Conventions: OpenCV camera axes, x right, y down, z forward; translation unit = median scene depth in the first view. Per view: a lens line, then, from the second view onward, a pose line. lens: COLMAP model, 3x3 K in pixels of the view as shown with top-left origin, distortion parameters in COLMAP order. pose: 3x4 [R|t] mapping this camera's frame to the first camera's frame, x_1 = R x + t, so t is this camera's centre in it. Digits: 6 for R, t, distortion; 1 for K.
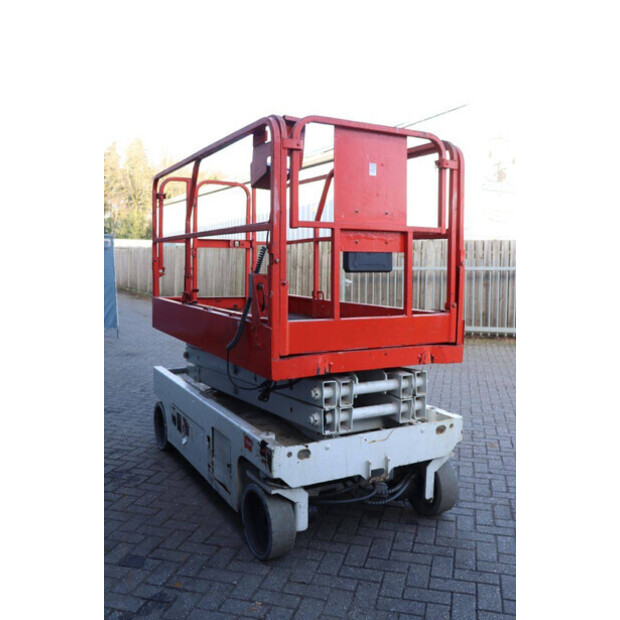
lens RADIAL K [[563.8, 0, 310.0], [0, 563.8, 310.0], [0, 0, 1]] dist [-0.063828, -0.001710]
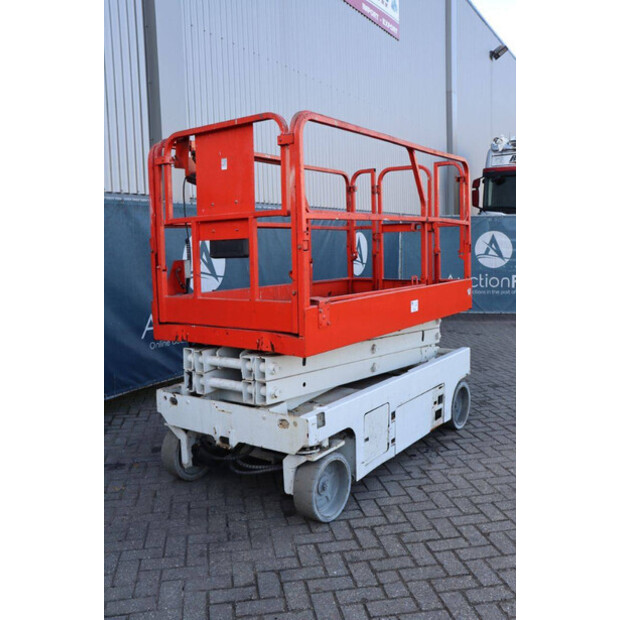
lens RADIAL K [[584.2, 0, 310.0], [0, 584.2, 310.0], [0, 0, 1]] dist [-0.082608, 0.002151]
pose [[0.434041, 0.074787, -0.897784, 1.216963], [-0.046608, 0.997078, 0.060525, -0.042567], [0.899687, 0.015574, 0.436258, 0.658331]]
